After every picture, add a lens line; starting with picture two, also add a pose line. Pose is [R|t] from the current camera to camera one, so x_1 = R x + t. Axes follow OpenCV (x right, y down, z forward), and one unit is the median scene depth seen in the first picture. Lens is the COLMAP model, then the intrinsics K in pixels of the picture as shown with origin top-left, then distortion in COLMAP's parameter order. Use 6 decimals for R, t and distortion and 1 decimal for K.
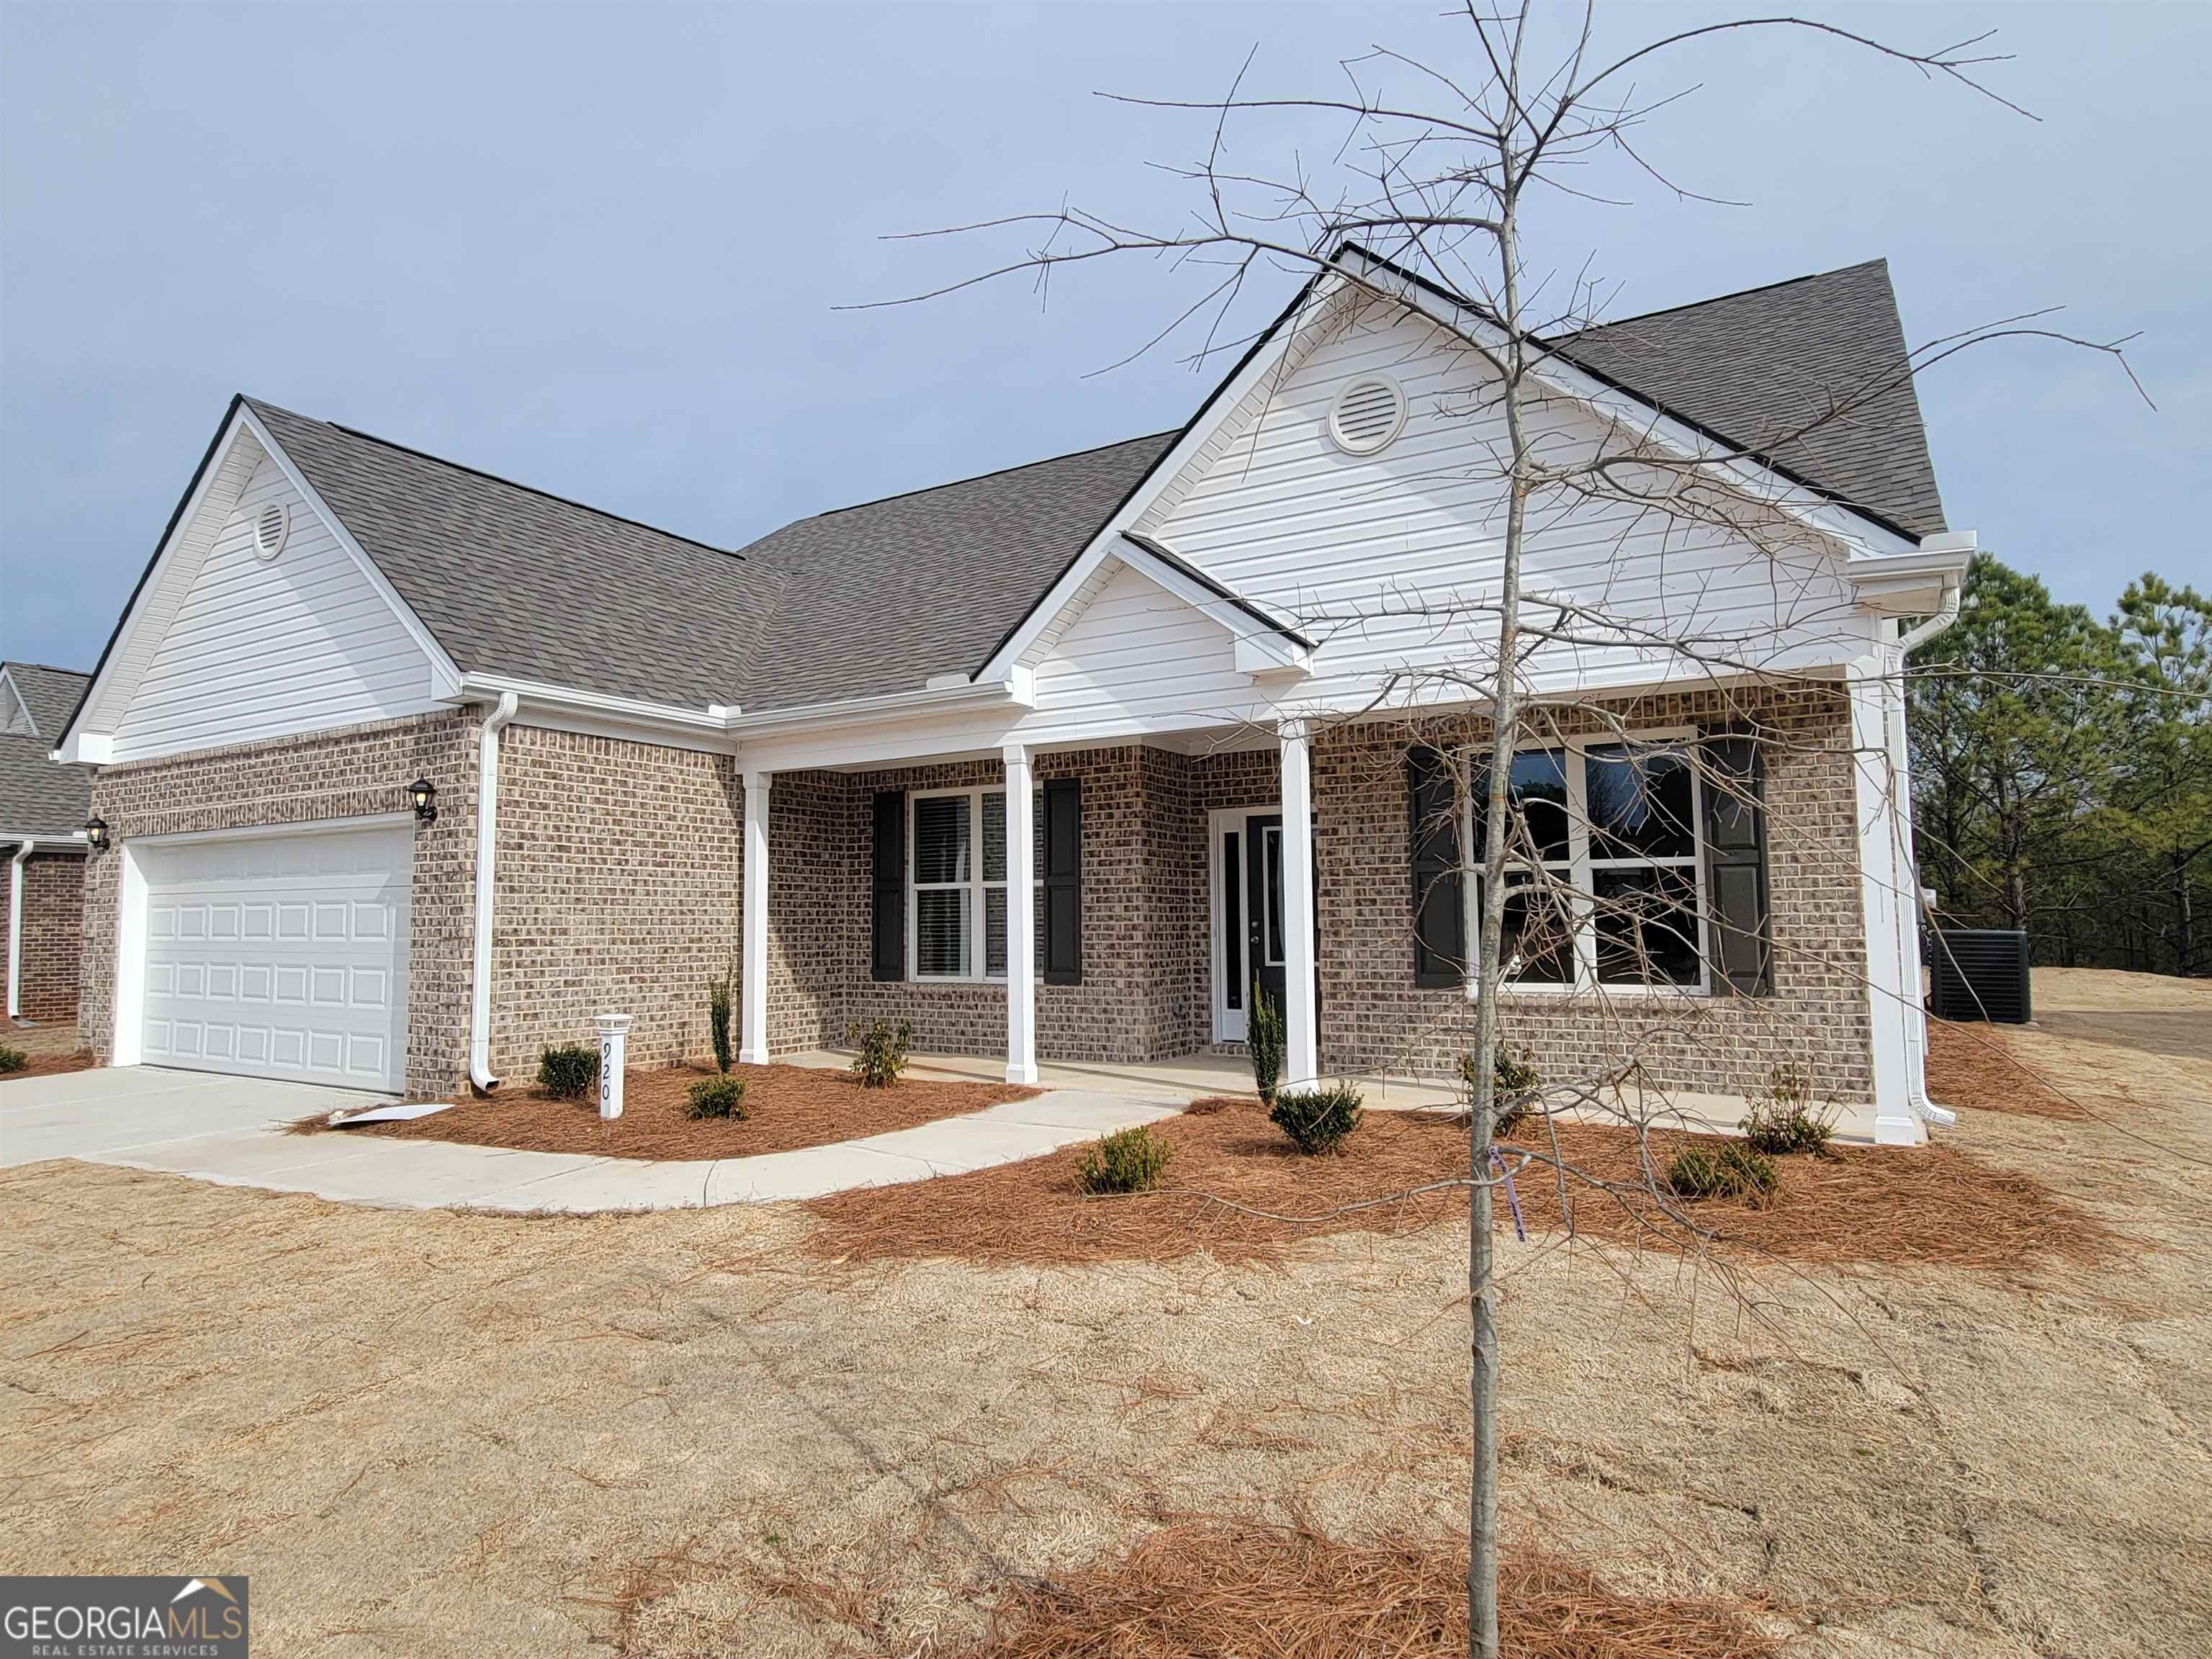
lens RADIAL K [[1265.8, 0, 1084.2], [0, 1265.8, 836.3], [0, 0, 1]] dist [0.002053, -0.003176]
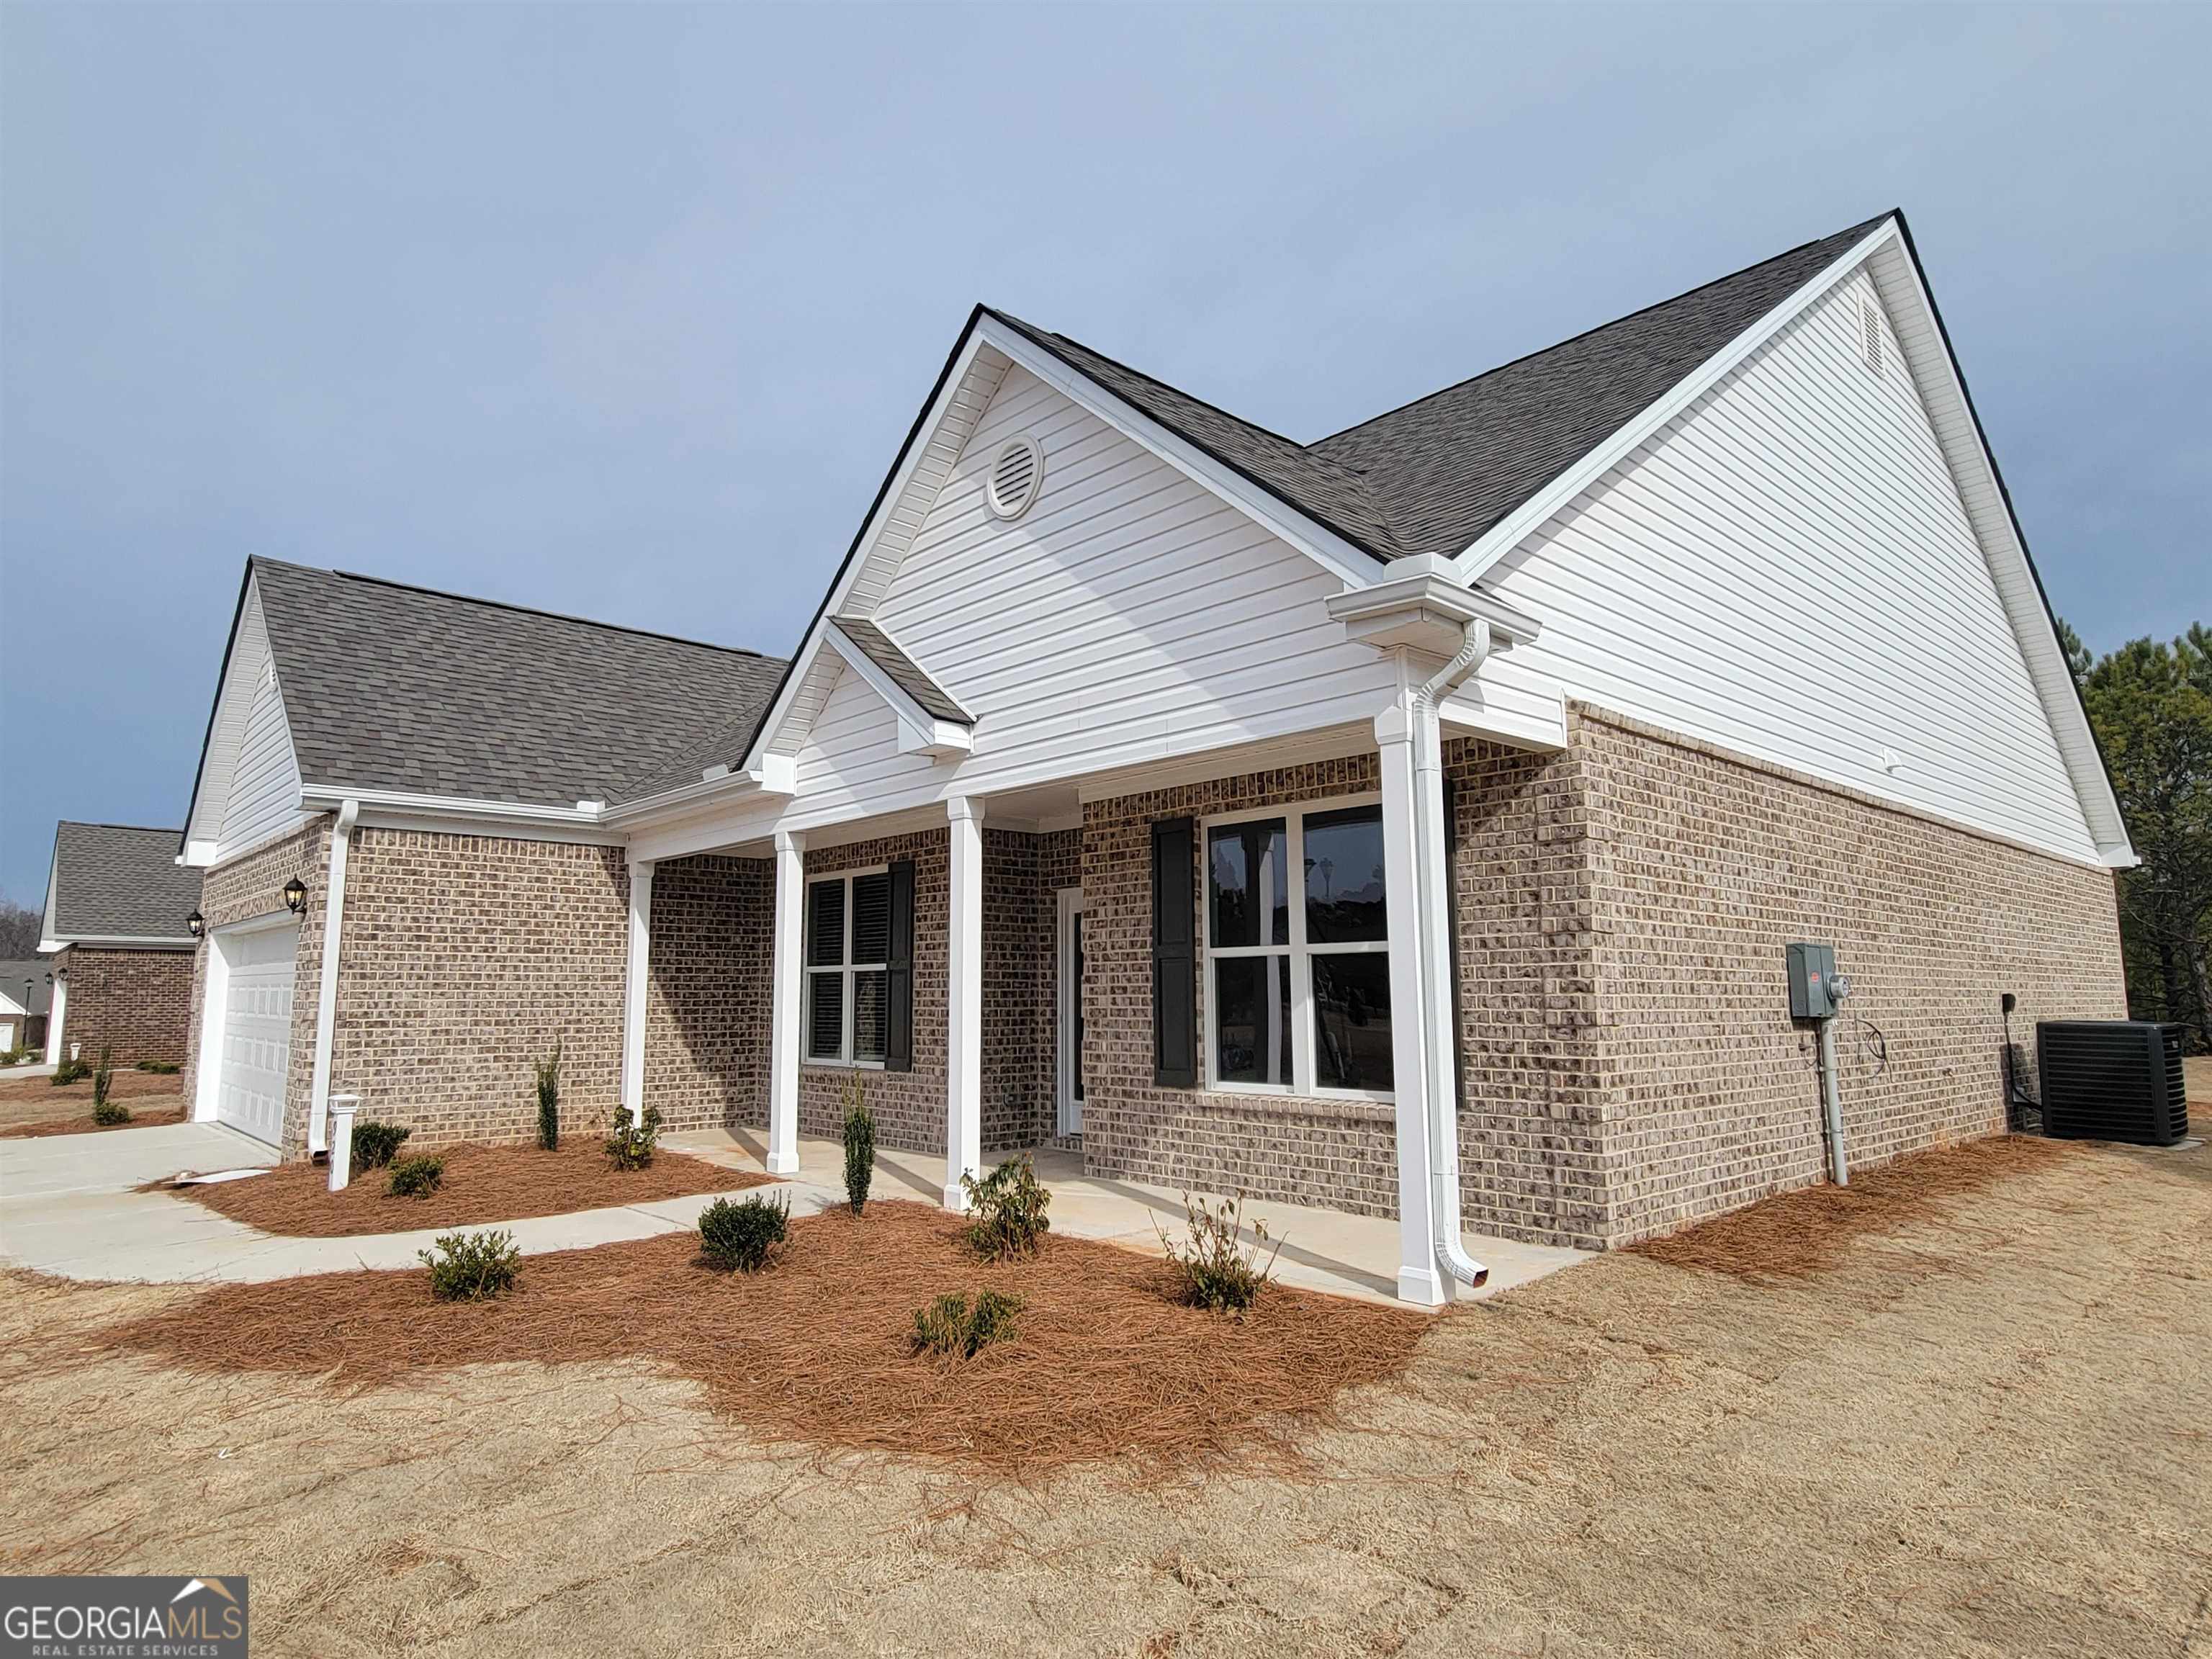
lens RADIAL K [[1265.8, 0, 1087.9], [0, 1265.8, 832.5], [0, 0, 1]] dist [0.002053, -0.003176]
pose [[0.960824, -0.030517, -0.275475, 0.459123], [0.014980, 0.998185, -0.058329, -0.009148], [0.276755, 0.051917, 0.959537, 0.099907]]
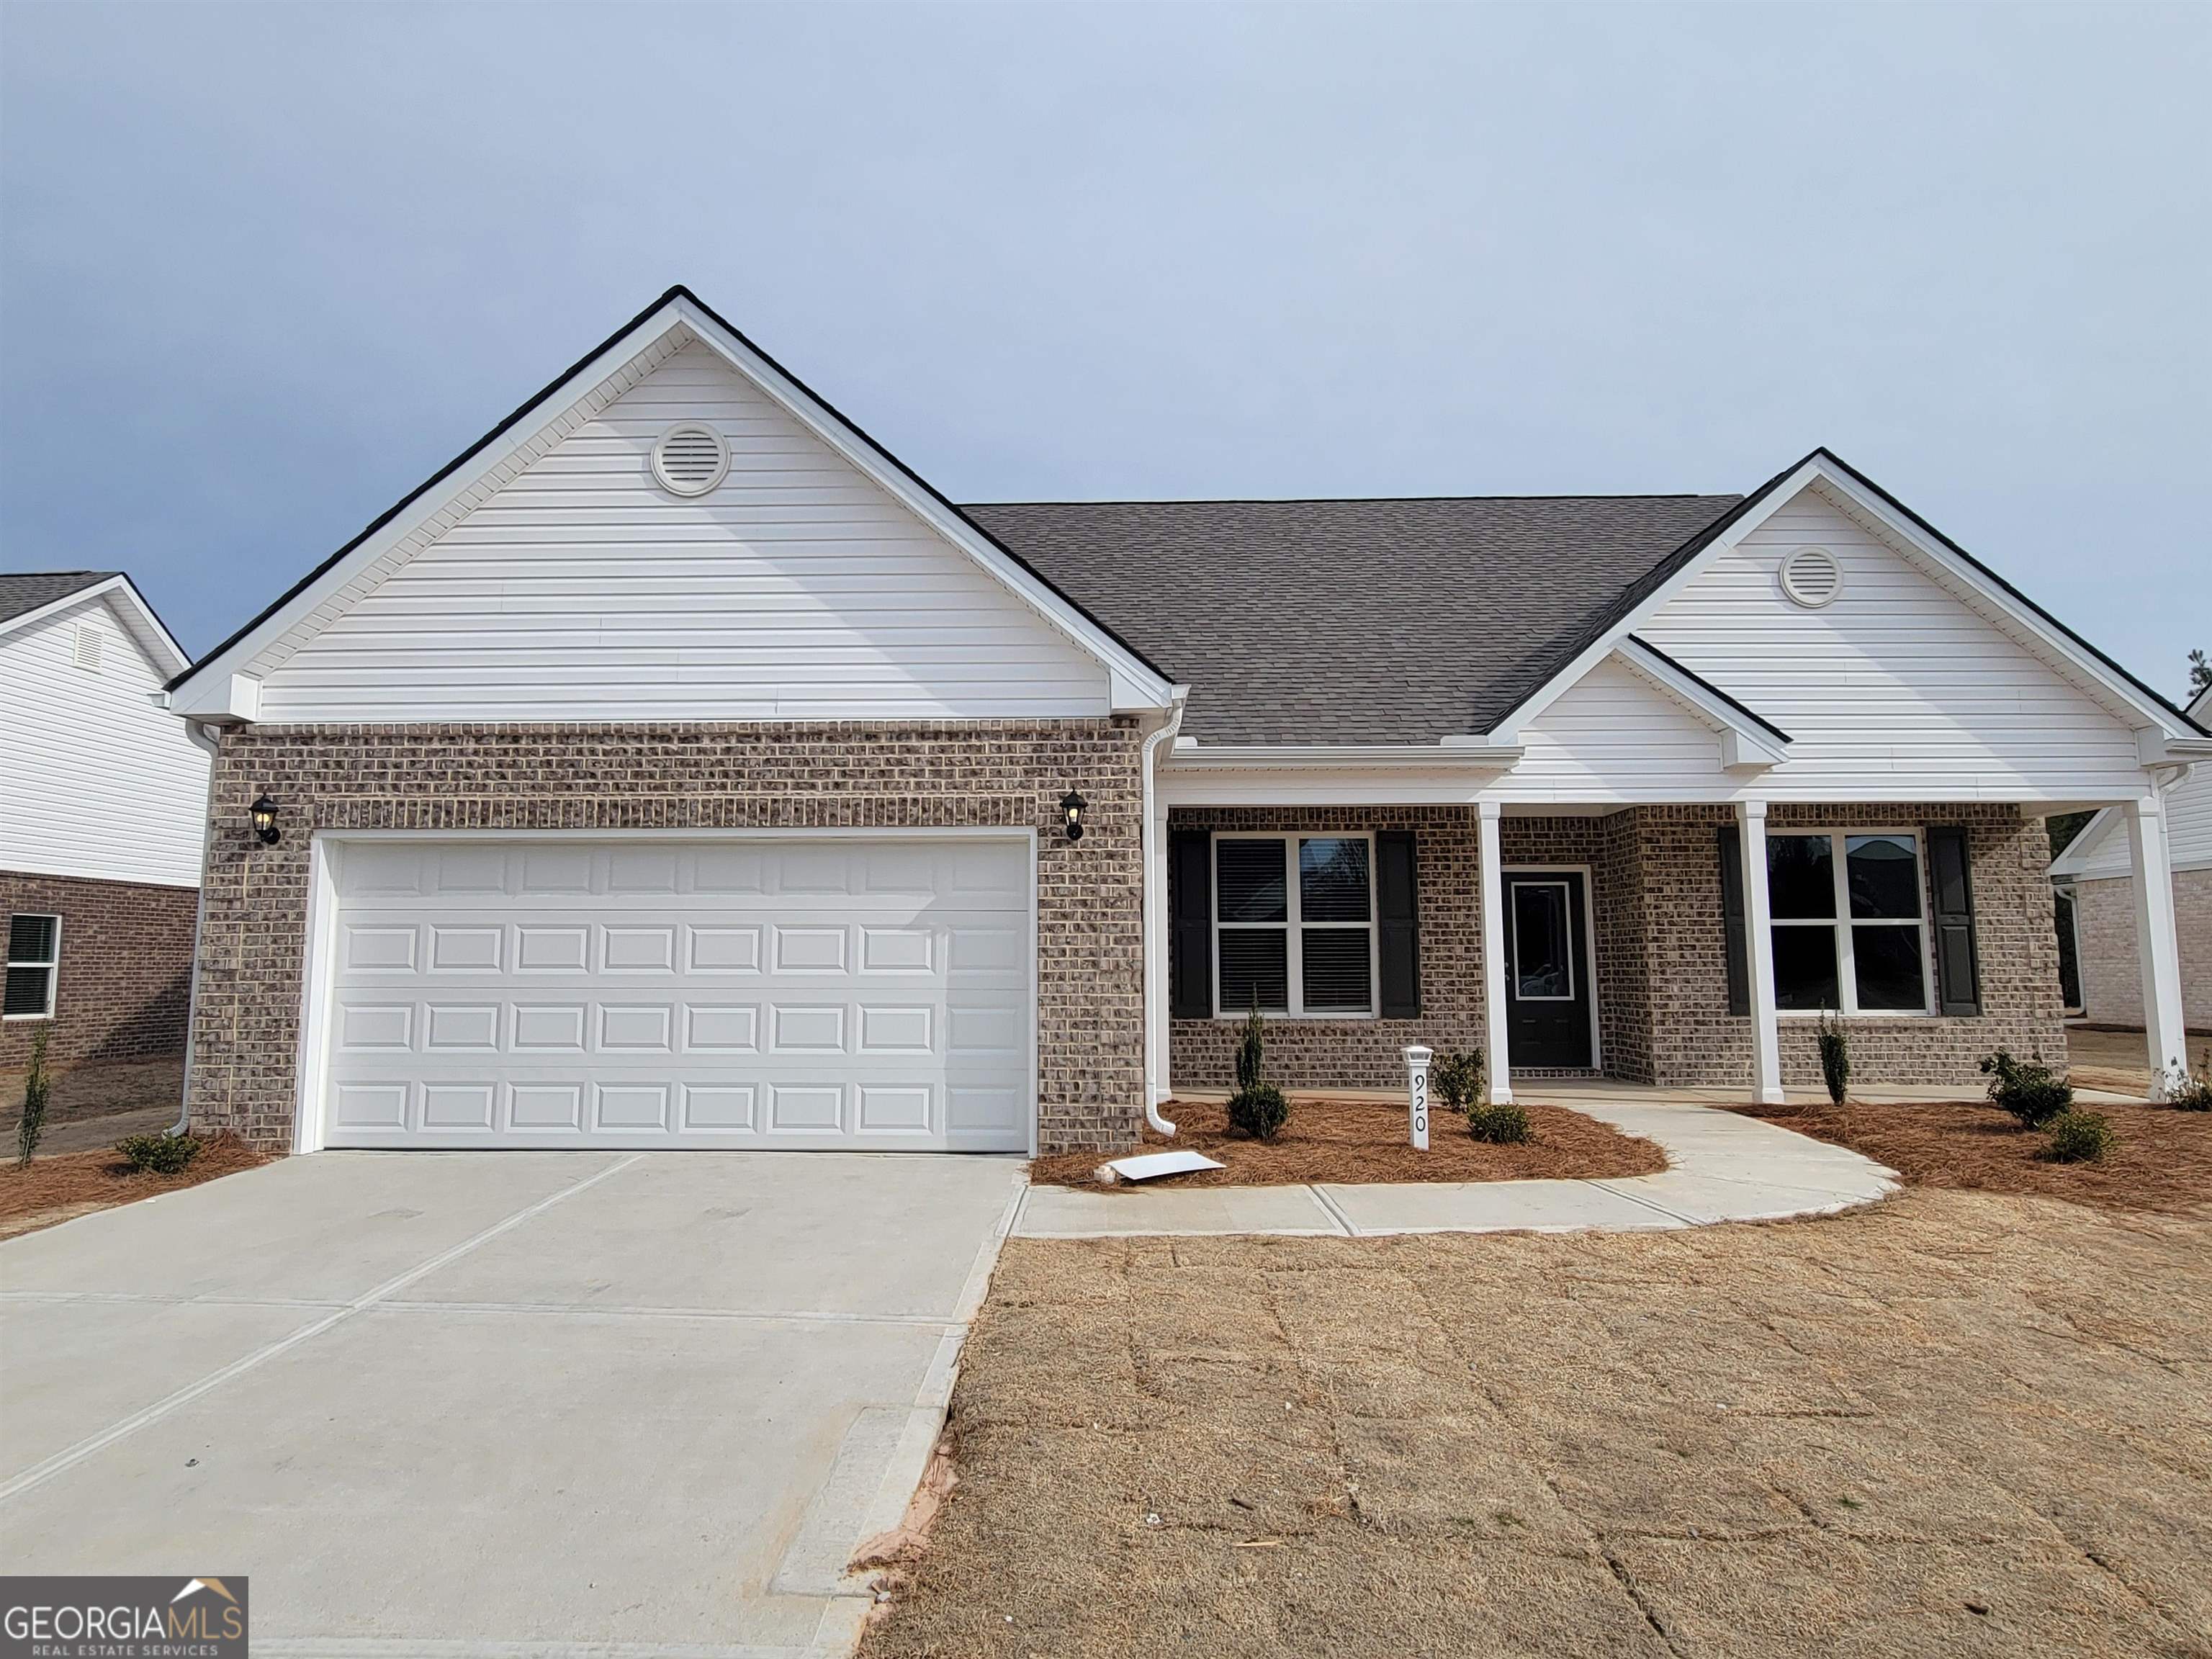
lens RADIAL K [[1265.8, 0, 1083.1], [0, 1265.8, 837.4], [0, 0, 1]] dist [0.002053, -0.003176]
pose [[0.862880, 0.059777, 0.501862, -0.932027], [-0.041442, 0.998005, -0.047620, 0.027951], [-0.503708, 0.020292, 0.863636, 0.214653]]
